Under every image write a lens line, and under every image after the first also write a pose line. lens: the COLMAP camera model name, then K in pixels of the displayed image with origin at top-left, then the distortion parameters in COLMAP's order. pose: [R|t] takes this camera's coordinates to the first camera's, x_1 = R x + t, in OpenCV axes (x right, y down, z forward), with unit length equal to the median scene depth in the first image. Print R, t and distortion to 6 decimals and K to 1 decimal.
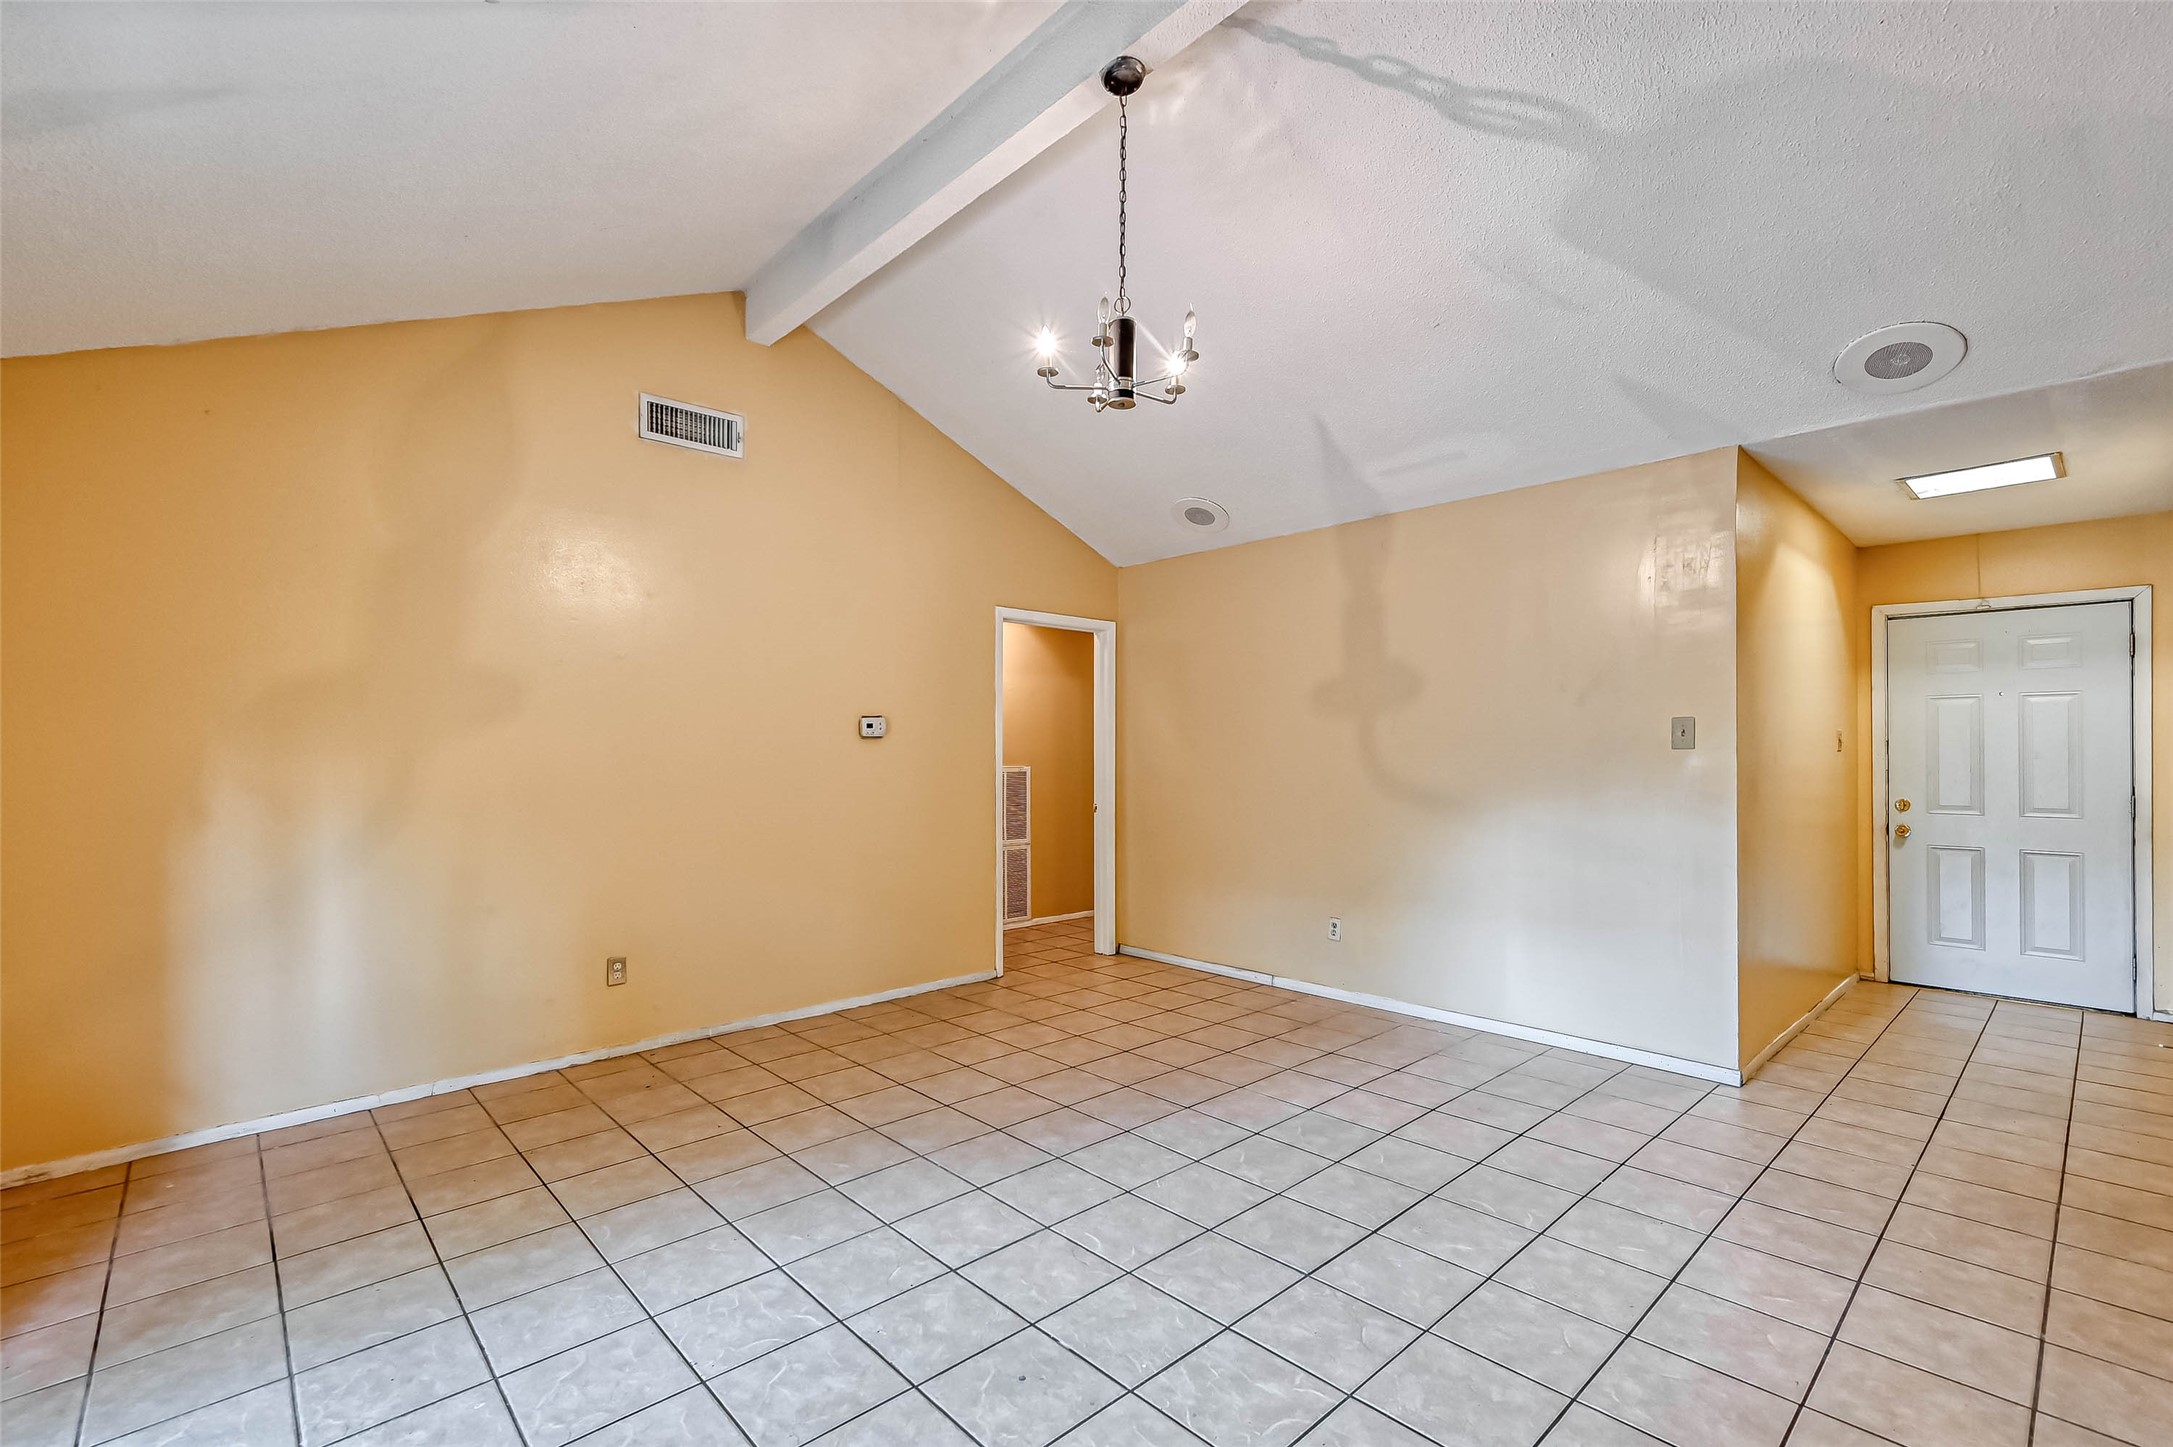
lens RADIAL K [[966.4, 0, 1091.6], [0, 966.4, 752.2], [0, 0, 1]] dist [0.011763, -0.000085]
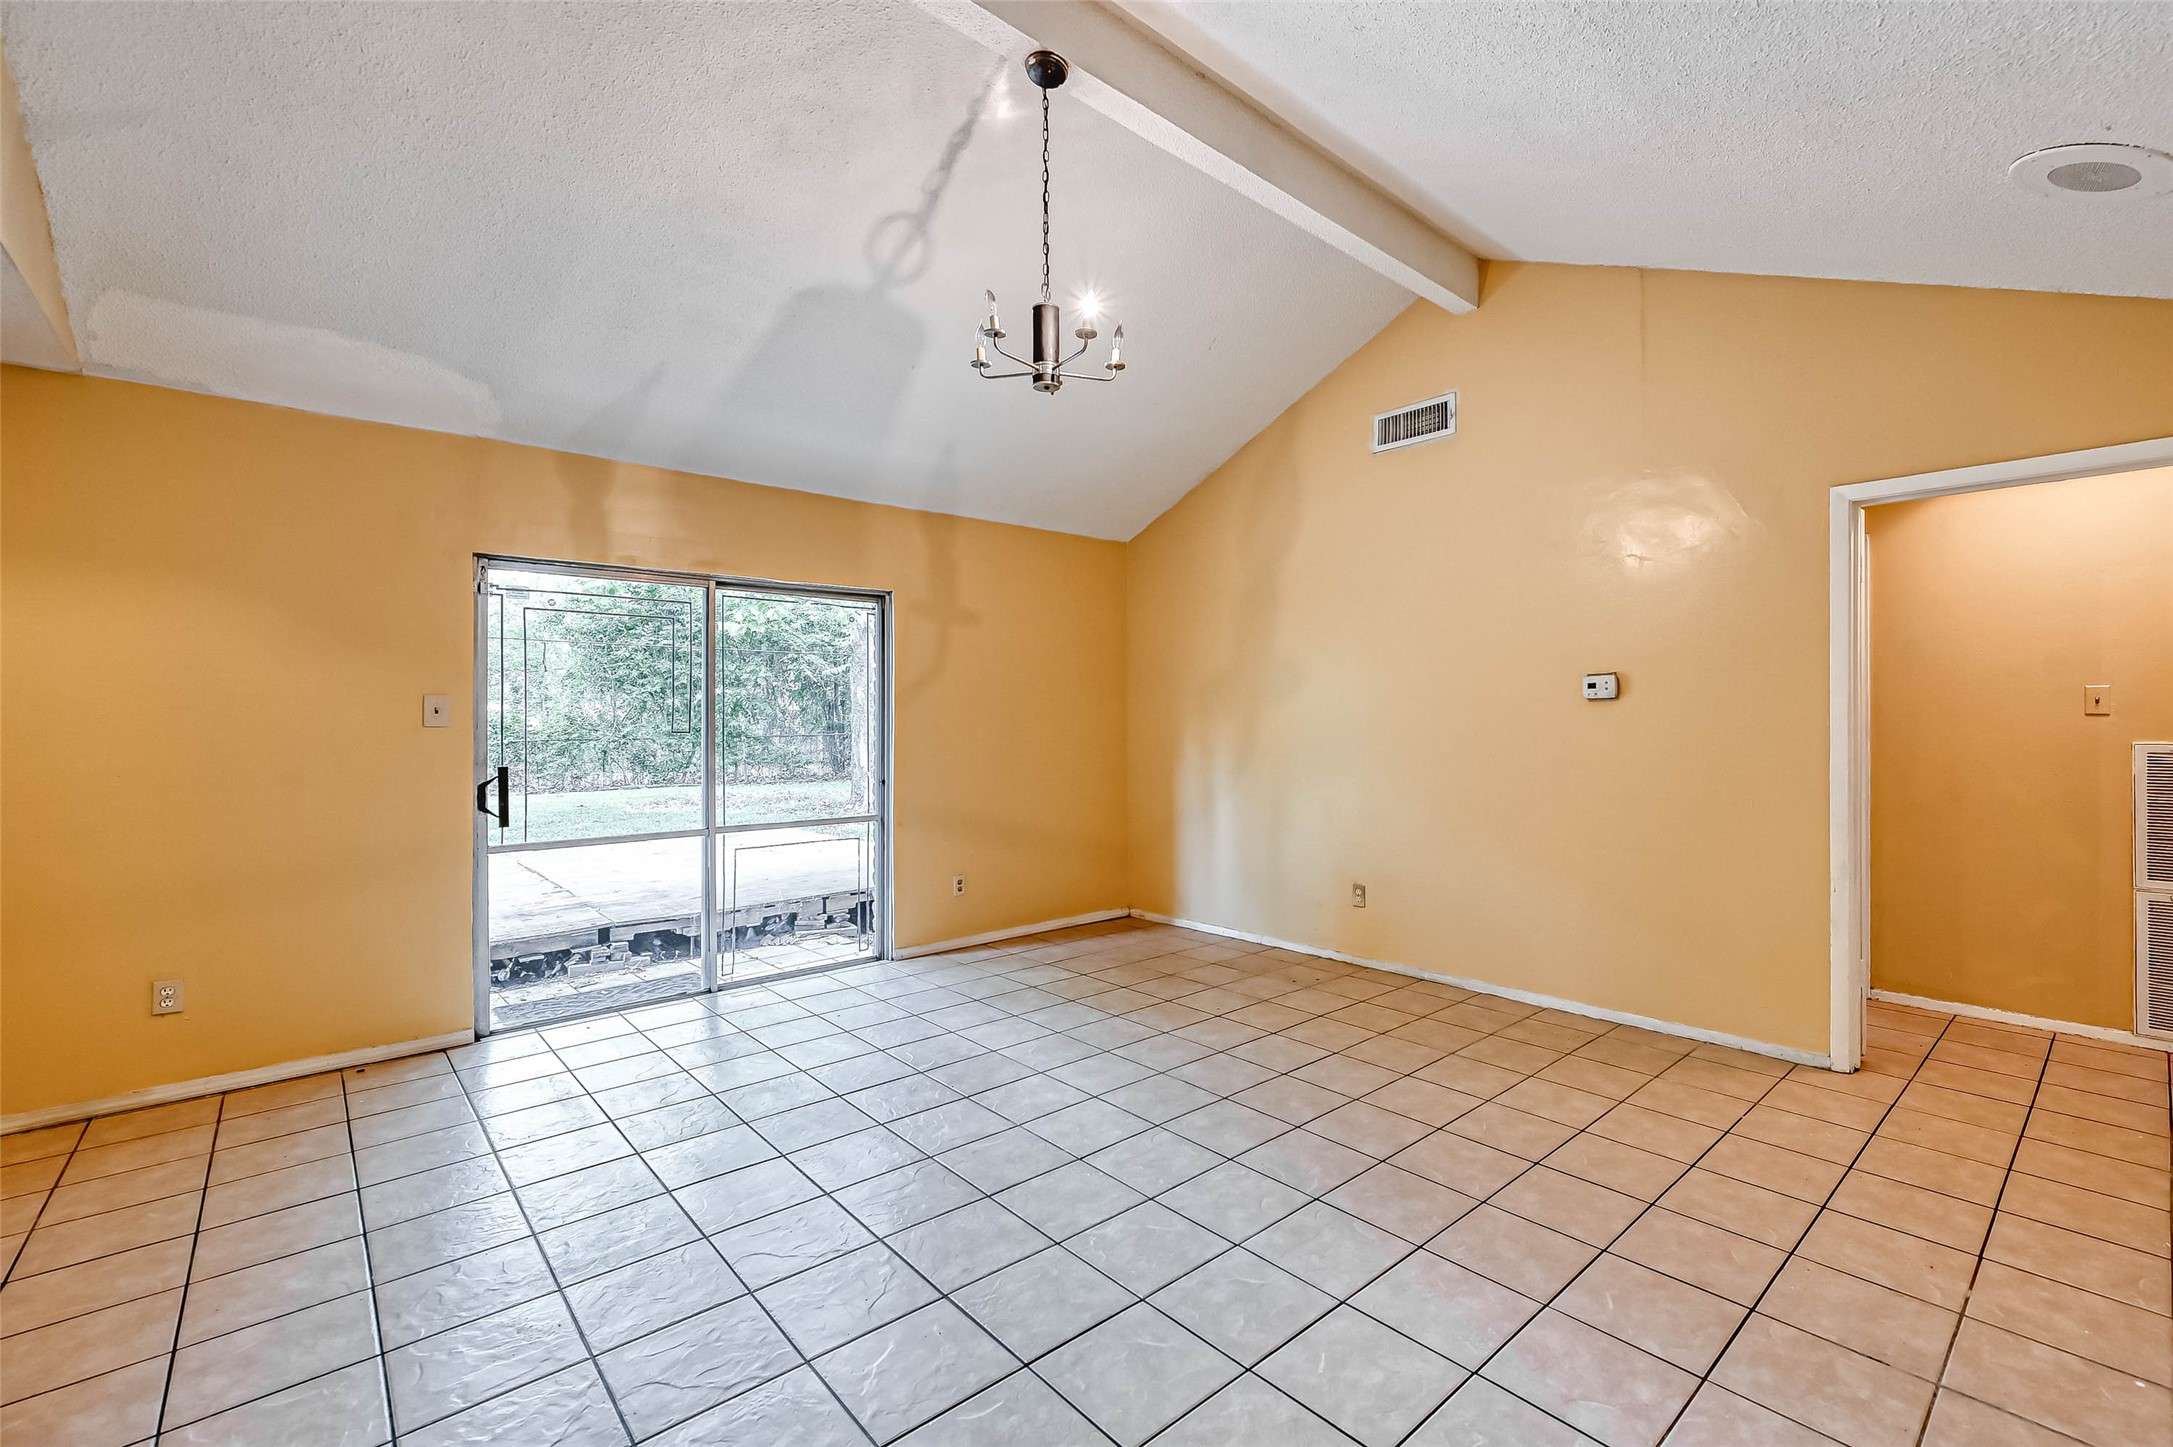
lens RADIAL K [[860.9, 0, 1086.5], [0, 860.9, 723.5], [0, 0, 1]] dist [0.001712, 0.000126]
pose [[0.001025, 0.007526, -0.999971, 0.679320], [0.005432, 0.999957, 0.007531, -0.003418], [0.999985, -0.005439, 0.000984, 0.739370]]
